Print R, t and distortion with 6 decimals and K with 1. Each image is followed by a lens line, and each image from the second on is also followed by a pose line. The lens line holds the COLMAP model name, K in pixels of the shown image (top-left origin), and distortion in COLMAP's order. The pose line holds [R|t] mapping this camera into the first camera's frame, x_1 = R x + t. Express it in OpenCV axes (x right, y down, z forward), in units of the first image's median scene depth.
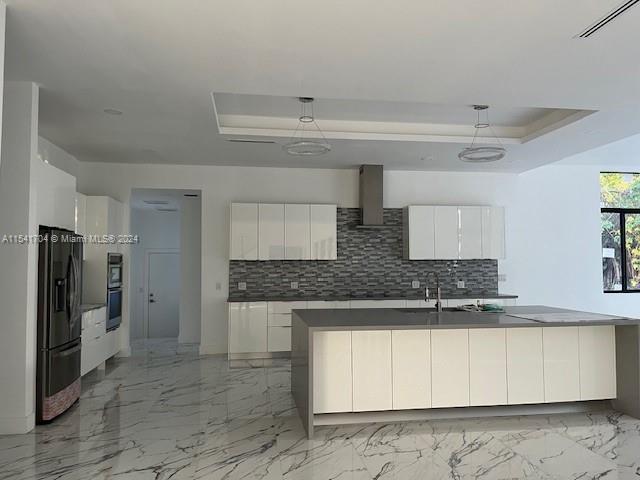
lens RADIAL K [[484.3, 0, 321.0], [0, 484.3, 235.5], [0, 0, 1]] dist [0.008855, -0.006558]
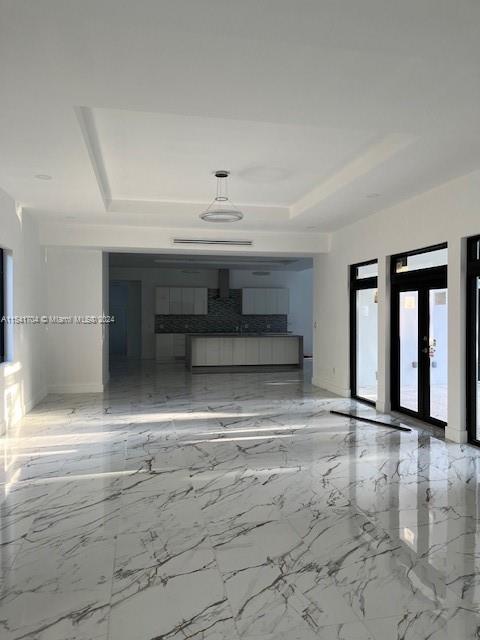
lens RADIAL K [[484.3, 0, 239.9], [0, 484.3, 322.9], [0, 0, 1]] dist [0.008855, -0.006558]
pose [[0.999981, 0.002751, -0.005461, 0.181543], [-0.002482, 0.998817, 0.048563, -0.013420], [0.005588, -0.048549, 0.998805, -1.054045]]
